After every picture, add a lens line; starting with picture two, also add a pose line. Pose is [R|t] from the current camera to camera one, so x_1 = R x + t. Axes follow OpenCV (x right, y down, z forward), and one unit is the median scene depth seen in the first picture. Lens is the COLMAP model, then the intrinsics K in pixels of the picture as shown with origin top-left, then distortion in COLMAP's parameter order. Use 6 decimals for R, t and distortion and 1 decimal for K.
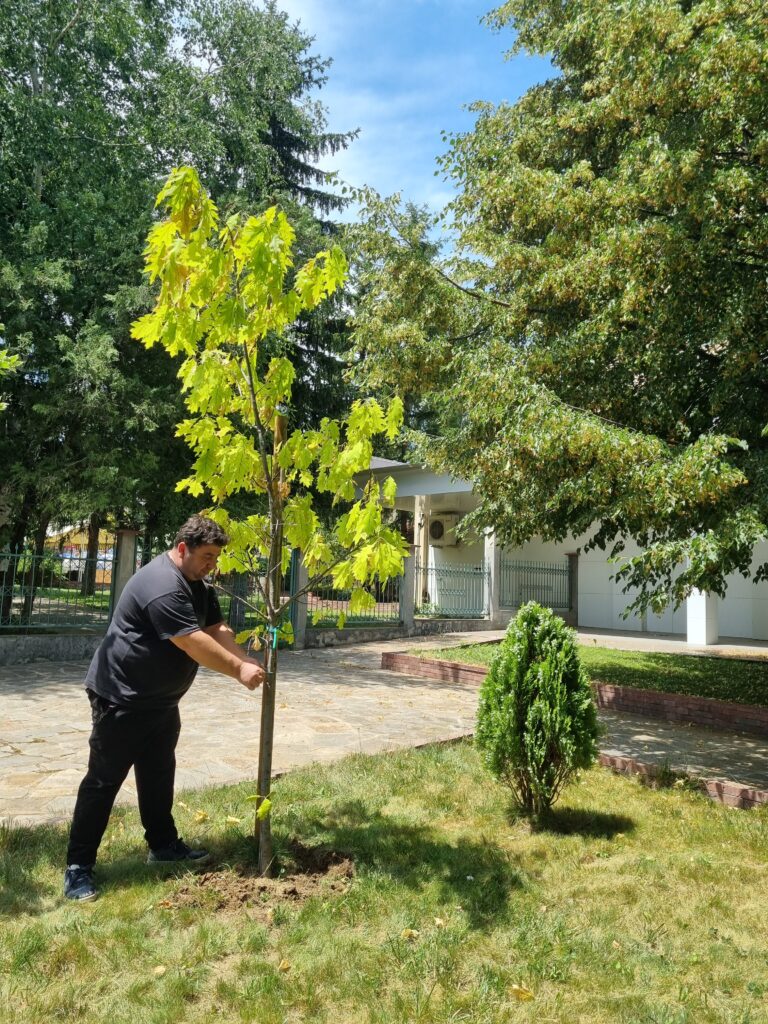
lens RADIAL K [[775.5, 0, 377.4], [0, 775.5, 514.6], [0, 0, 1]] dist [0.051520, -0.050532]
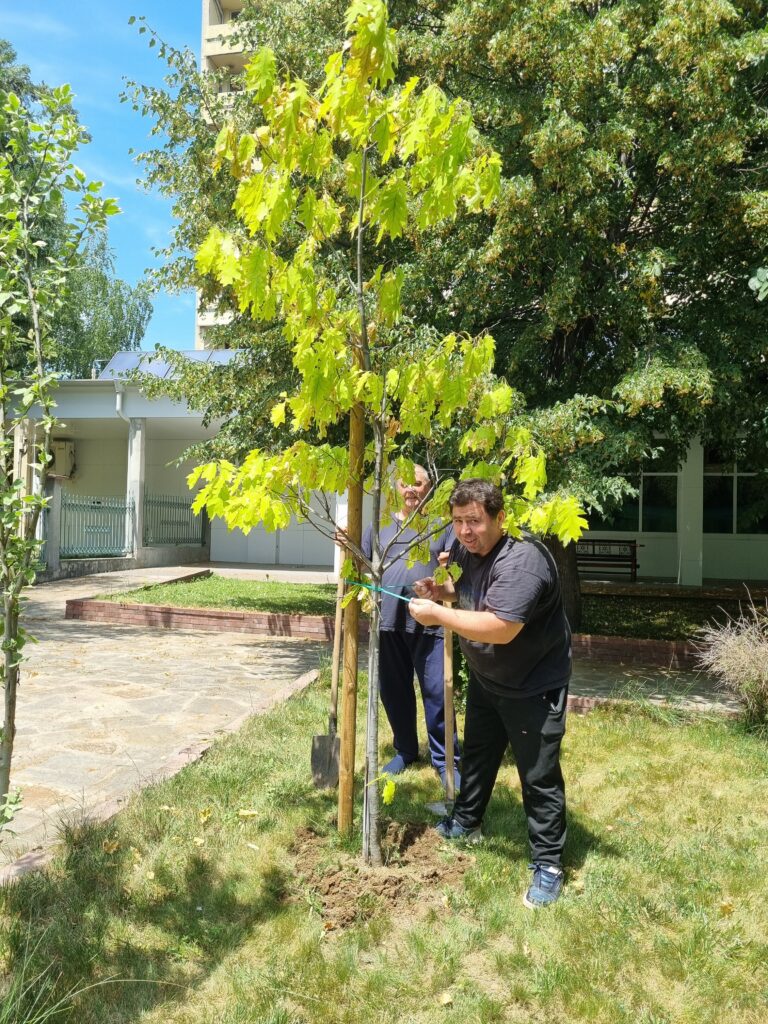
lens RADIAL K [[766.6, 0, 384.0], [0, 766.6, 512.0], [0, 0, 1]] dist [0.056168, -0.047335]
pose [[0.807080, 0.010260, 0.590353, -0.213044], [-0.058778, 0.996279, 0.063040, 0.008885], [-0.587509, -0.085578, 0.804680, 0.129109]]
